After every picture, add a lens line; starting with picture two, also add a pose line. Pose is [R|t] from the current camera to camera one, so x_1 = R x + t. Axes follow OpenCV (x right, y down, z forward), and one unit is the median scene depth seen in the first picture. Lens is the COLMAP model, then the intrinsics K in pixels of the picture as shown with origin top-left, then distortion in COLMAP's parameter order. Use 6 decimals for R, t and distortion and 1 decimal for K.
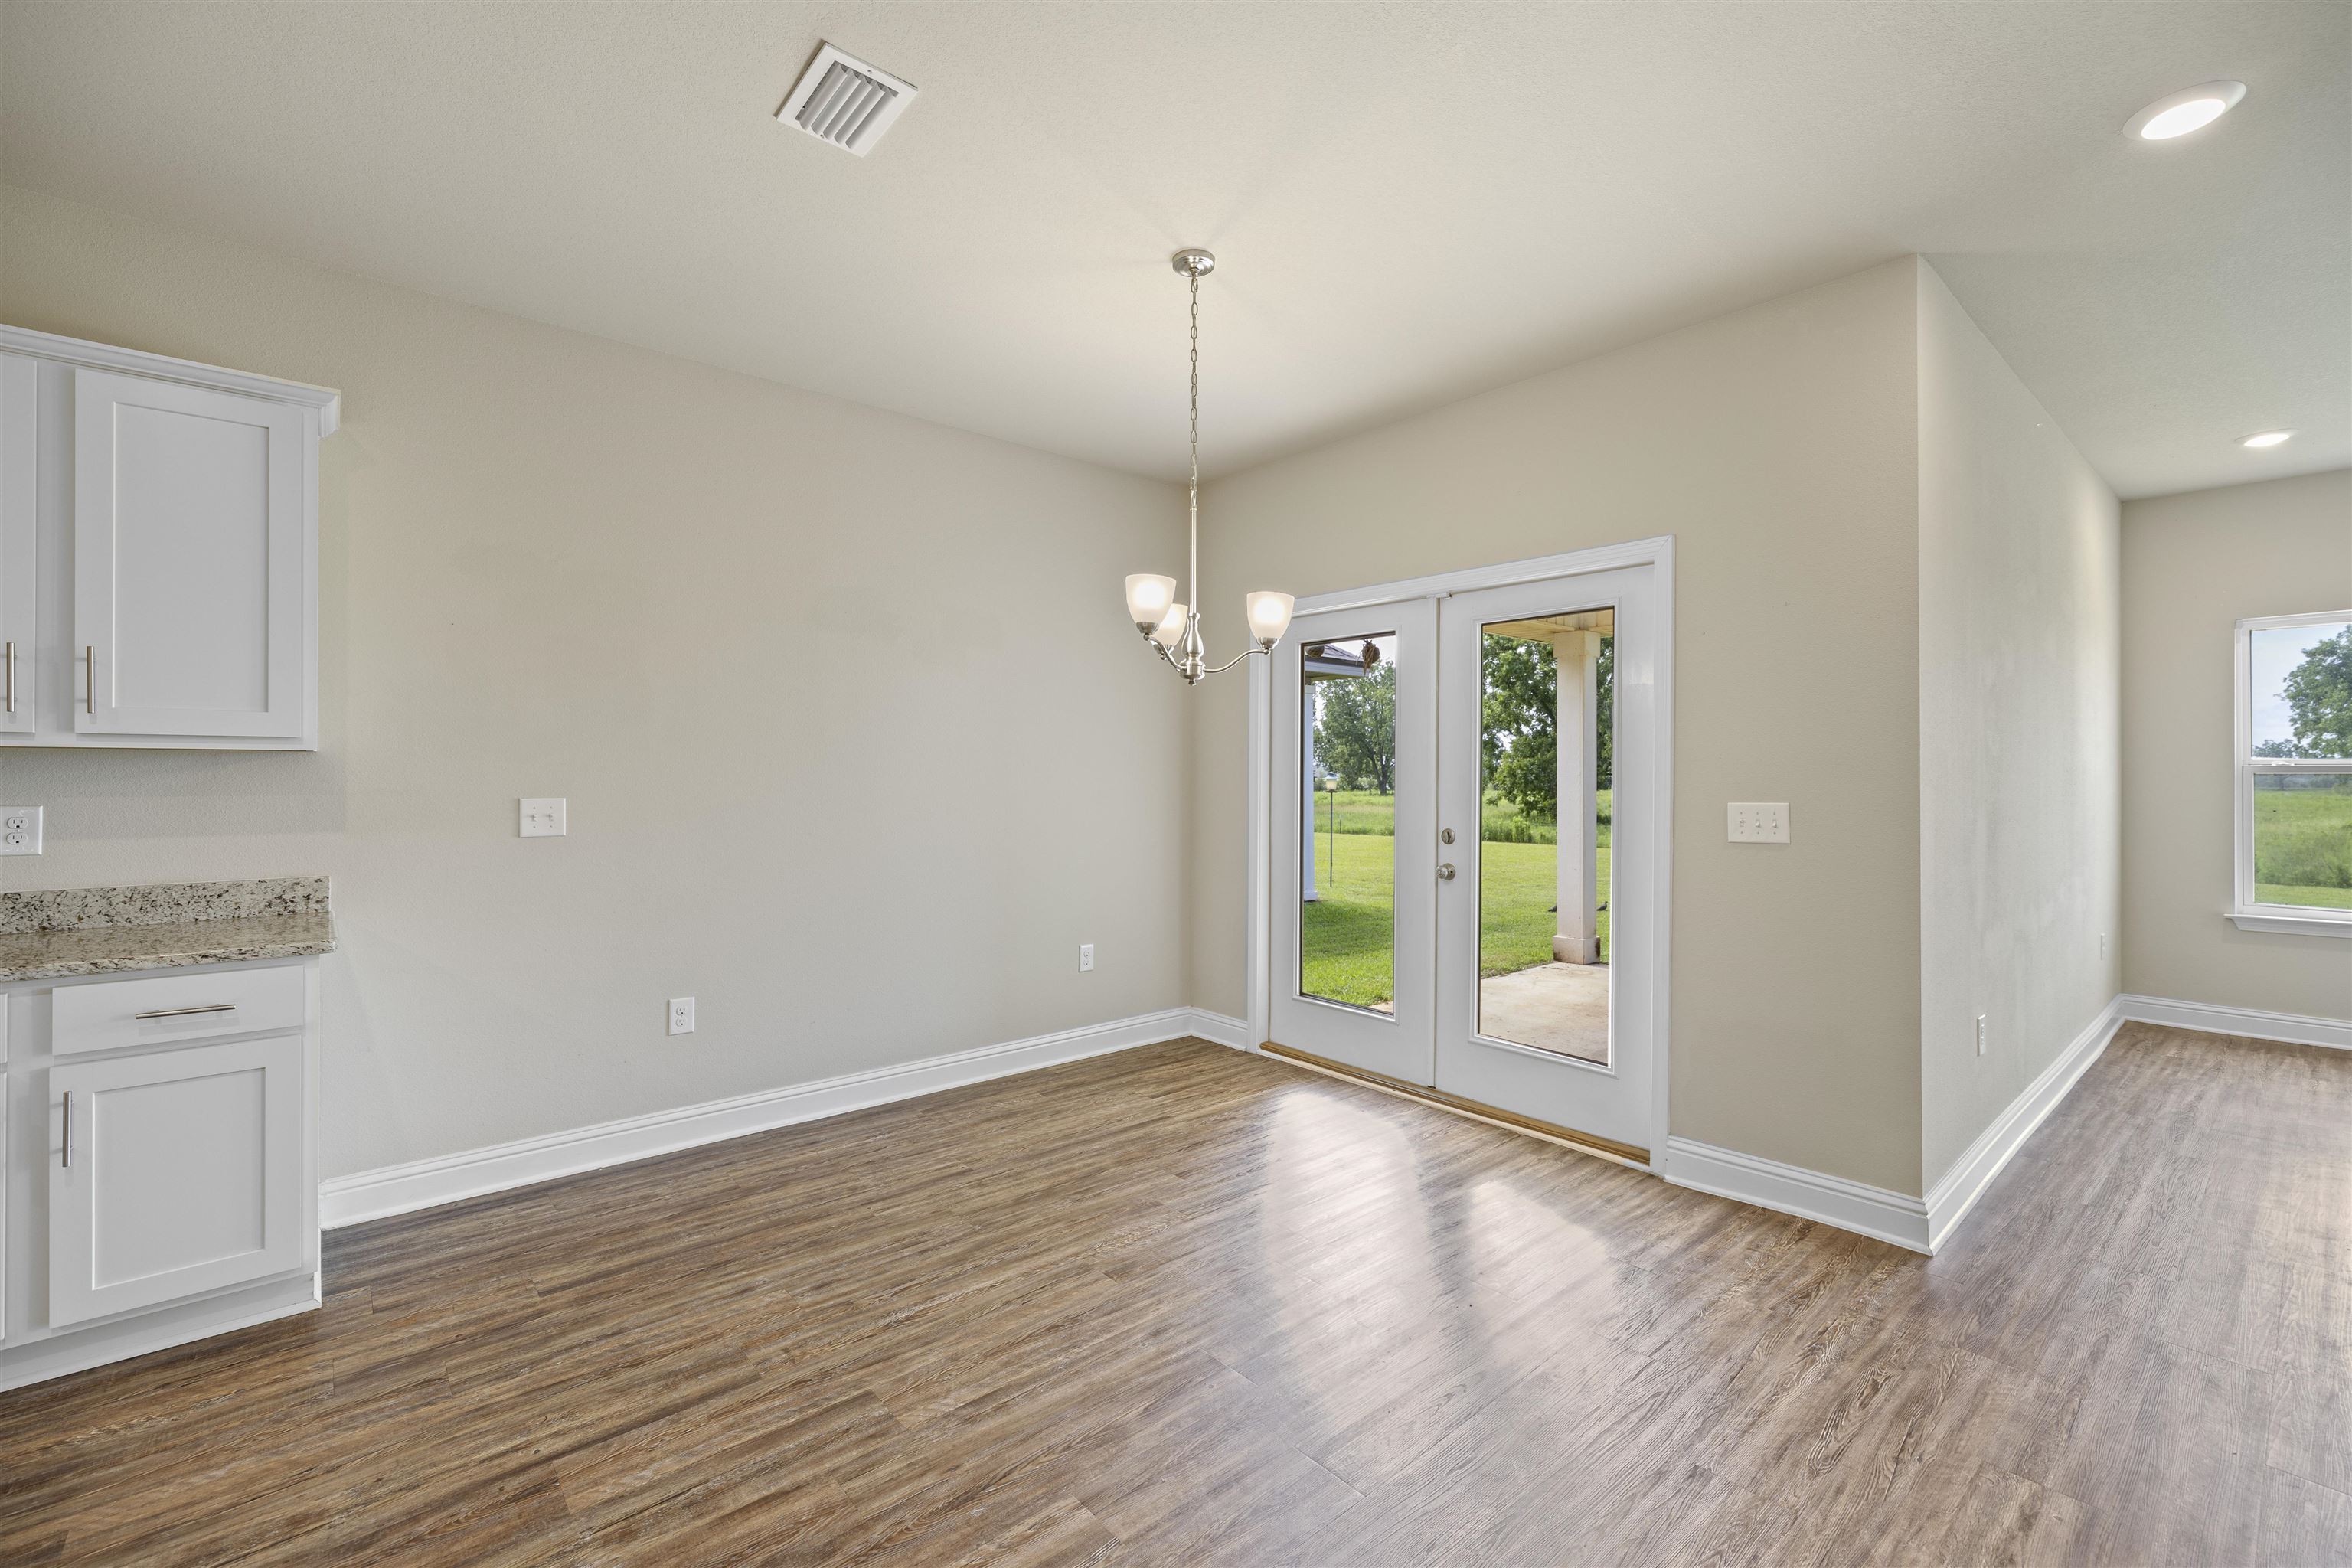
lens RADIAL K [[987.4, 0, 1185.2], [0, 987.4, 782.6], [0, 0, 1]] dist [0.000493, 0.000462]
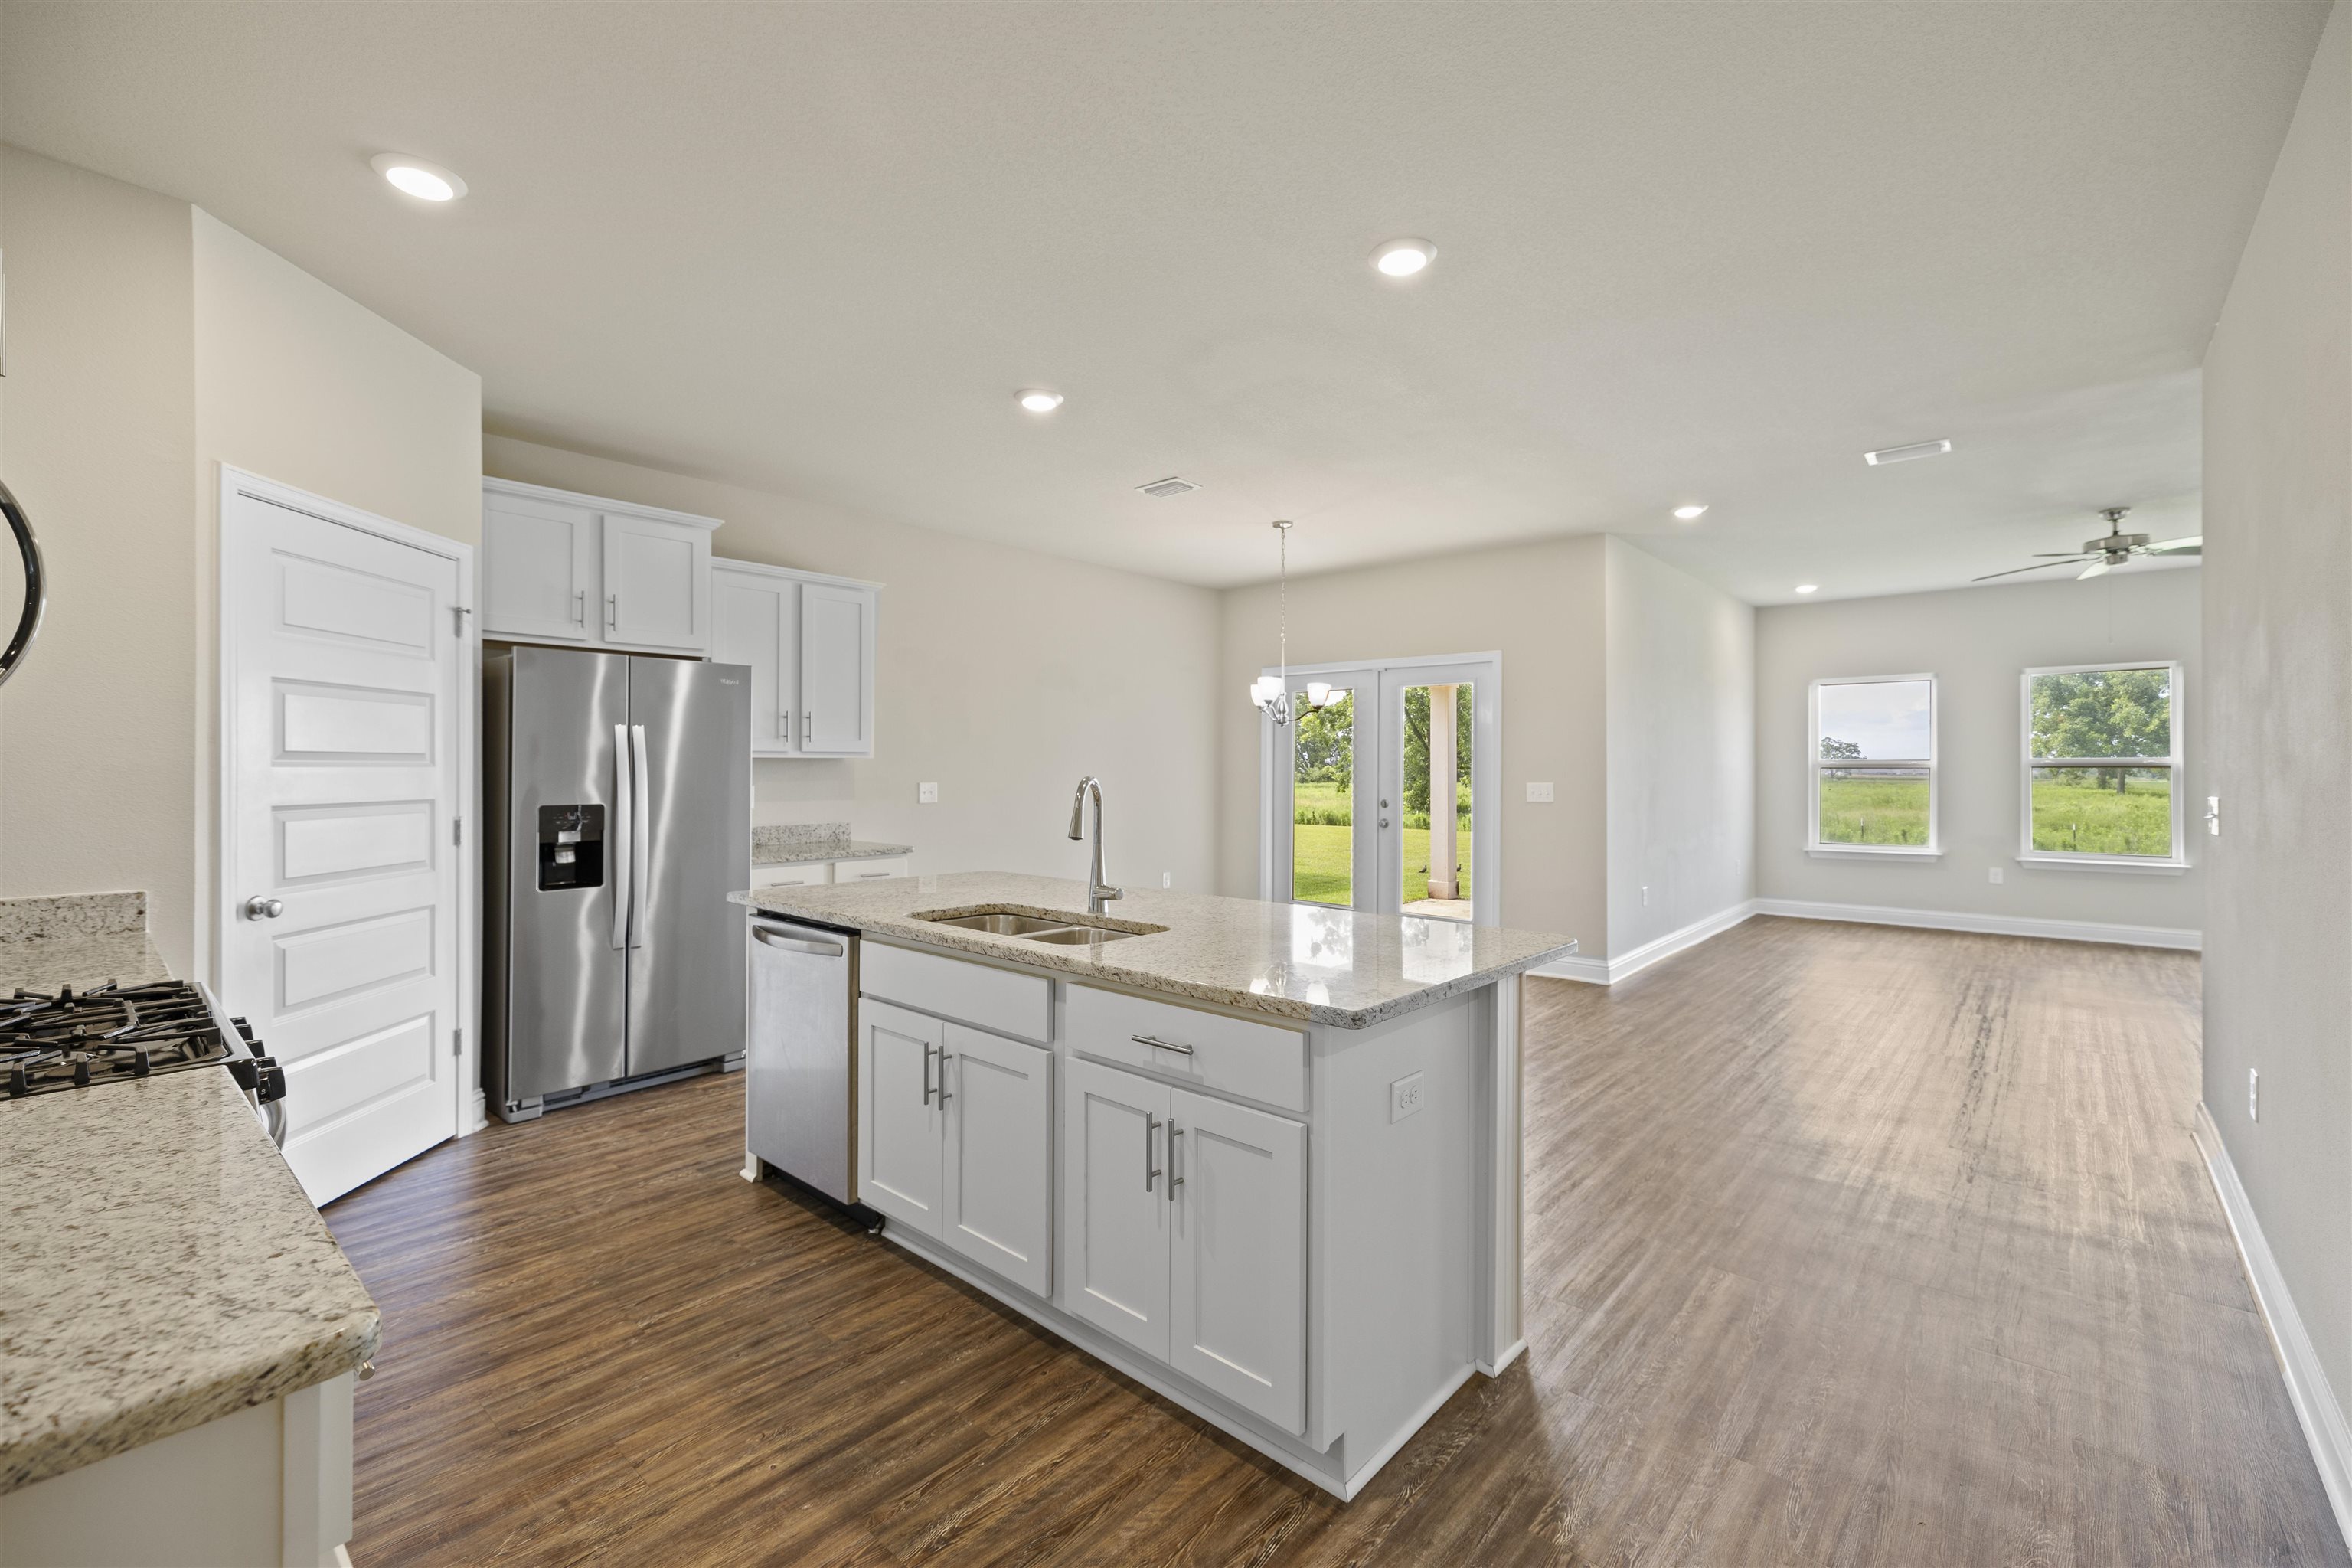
lens RADIAL K [[987.4, 0, 1177.1], [0, 987.4, 771.6], [0, 0, 1]] dist [0.000493, 0.000462]
pose [[0.991751, -0.002584, 0.128157, -0.049490], [0.003426, 0.999974, -0.006348, 0.000594], [-0.128137, 0.006735, 0.991734, -0.108660]]
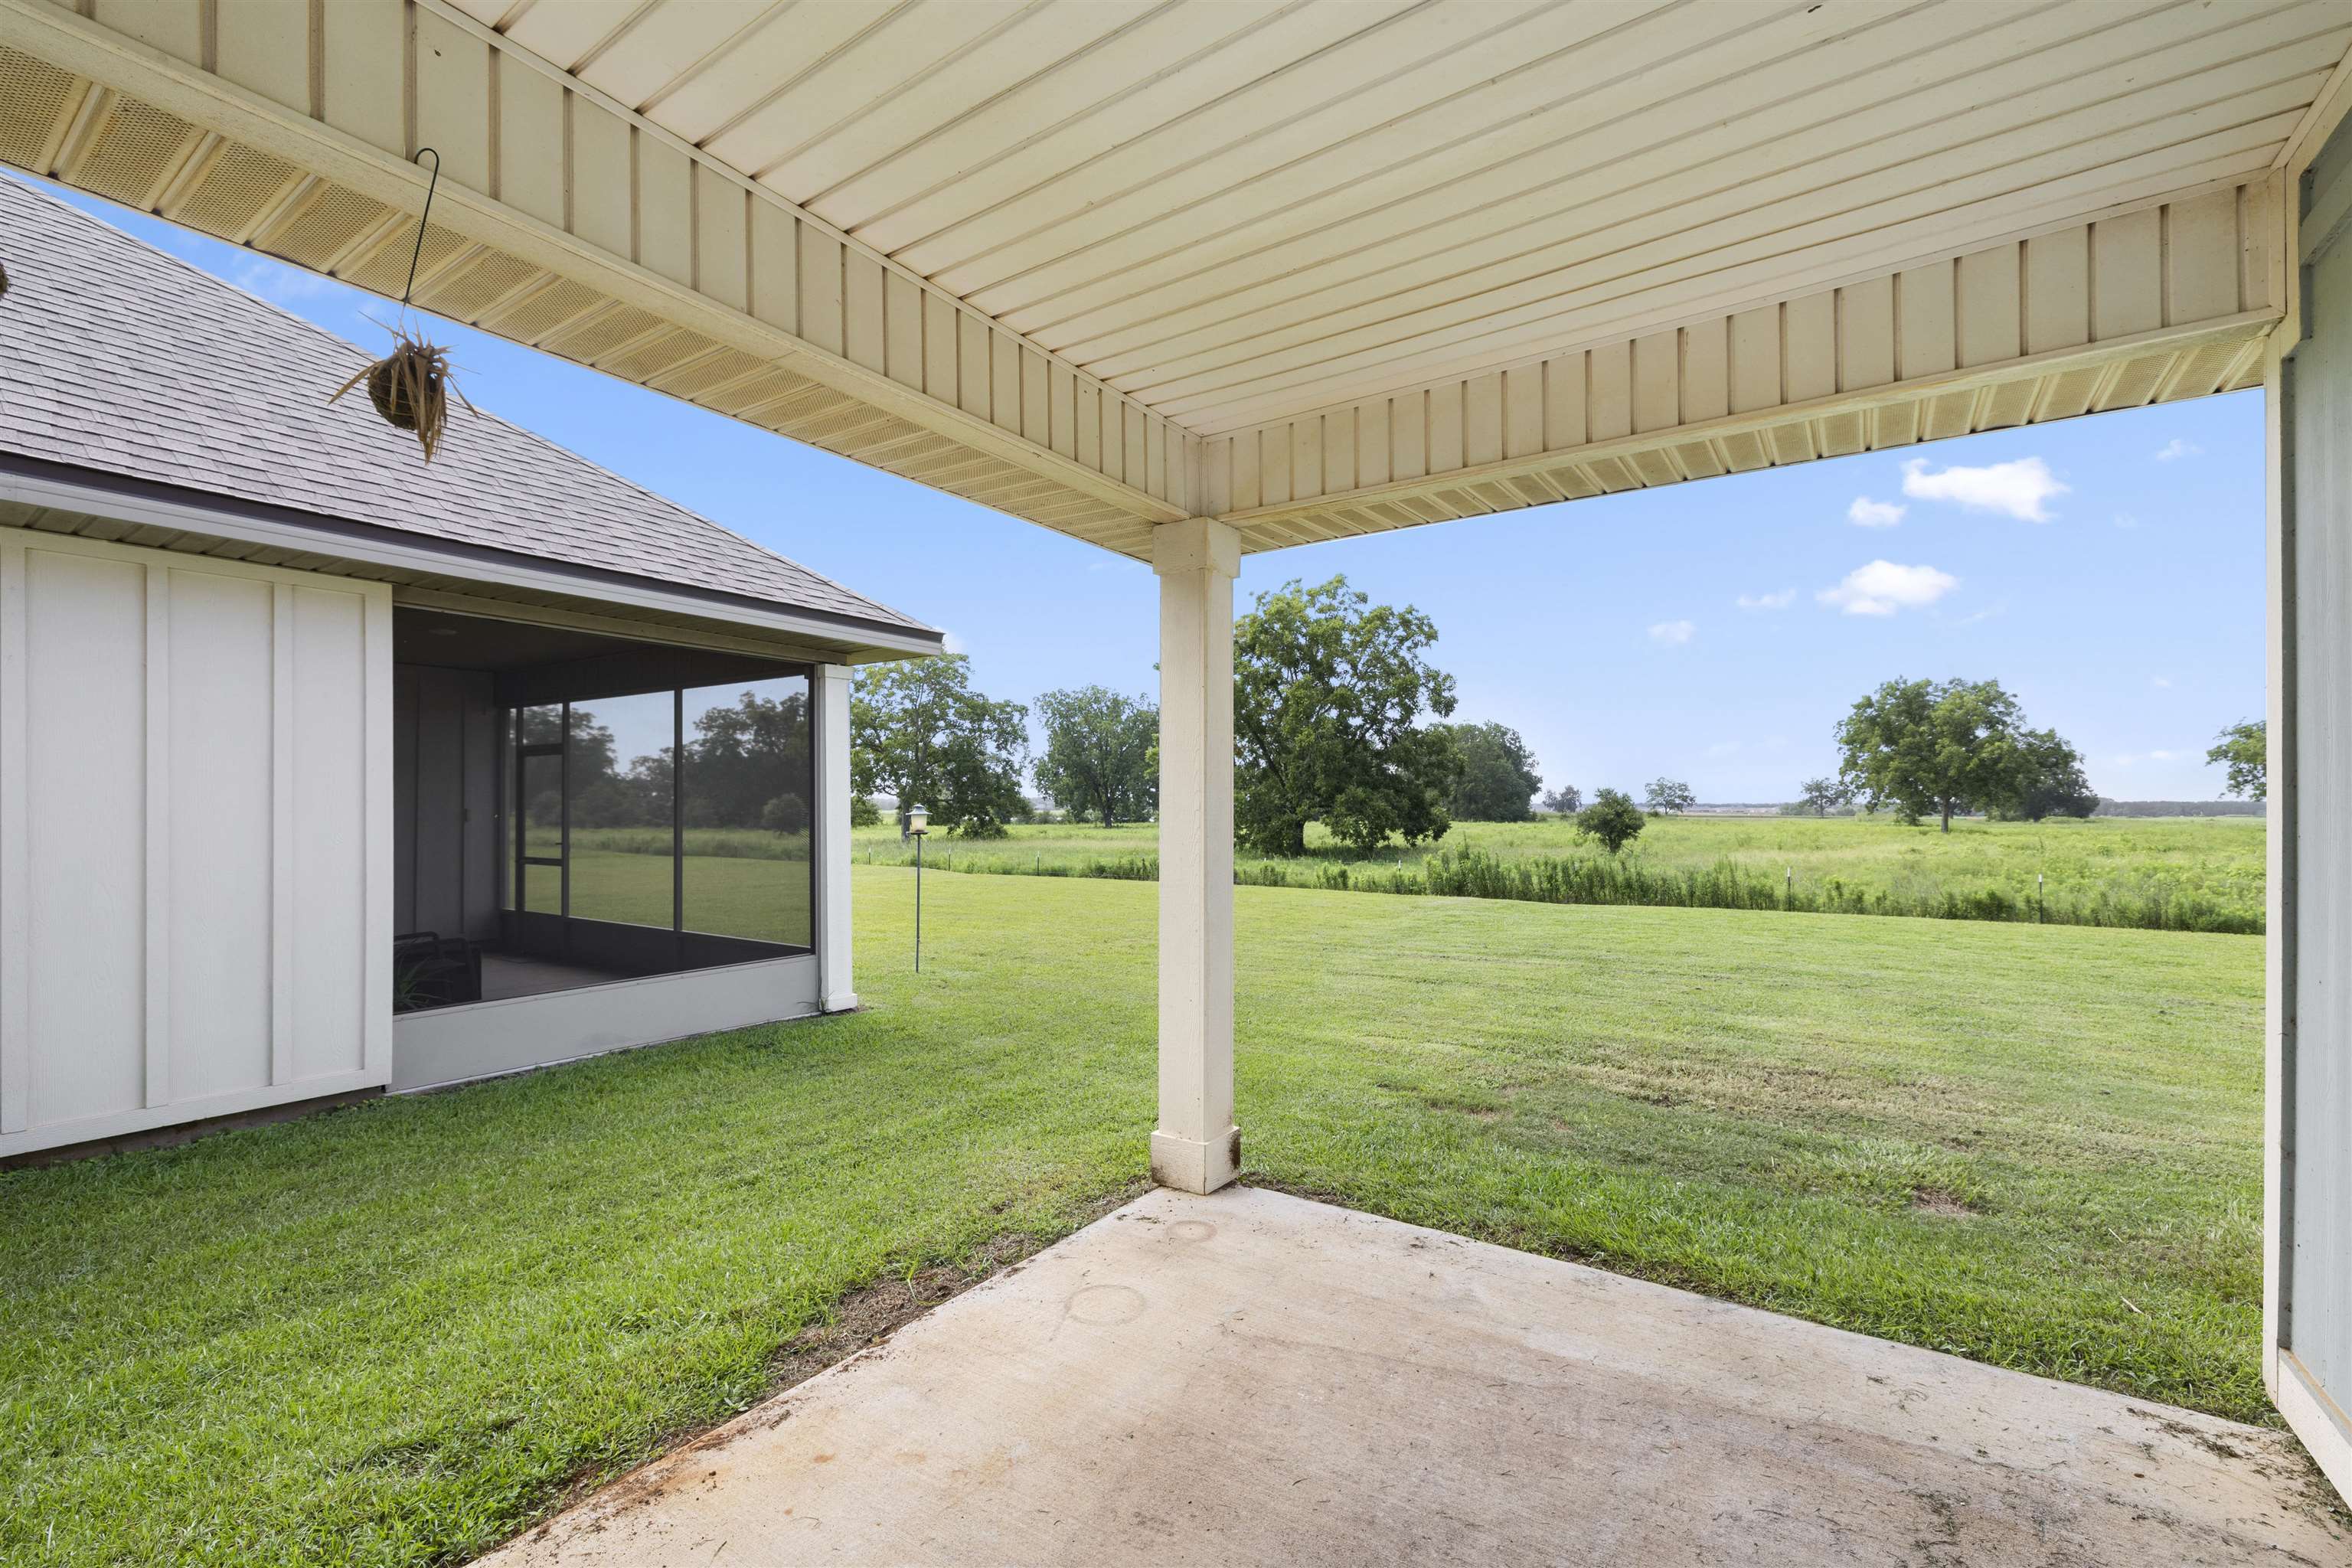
lens RADIAL K [[987.4, 0, 1174.9], [0, 987.4, 802.9], [0, 0, 1]] dist [0.000493, 0.000462]
pose [[0.967237, -0.000388, 0.253873, 0.040483], [0.003587, 0.999920, -0.012140, -0.000599], [-0.253848, 0.012653, 0.967161, 0.083512]]
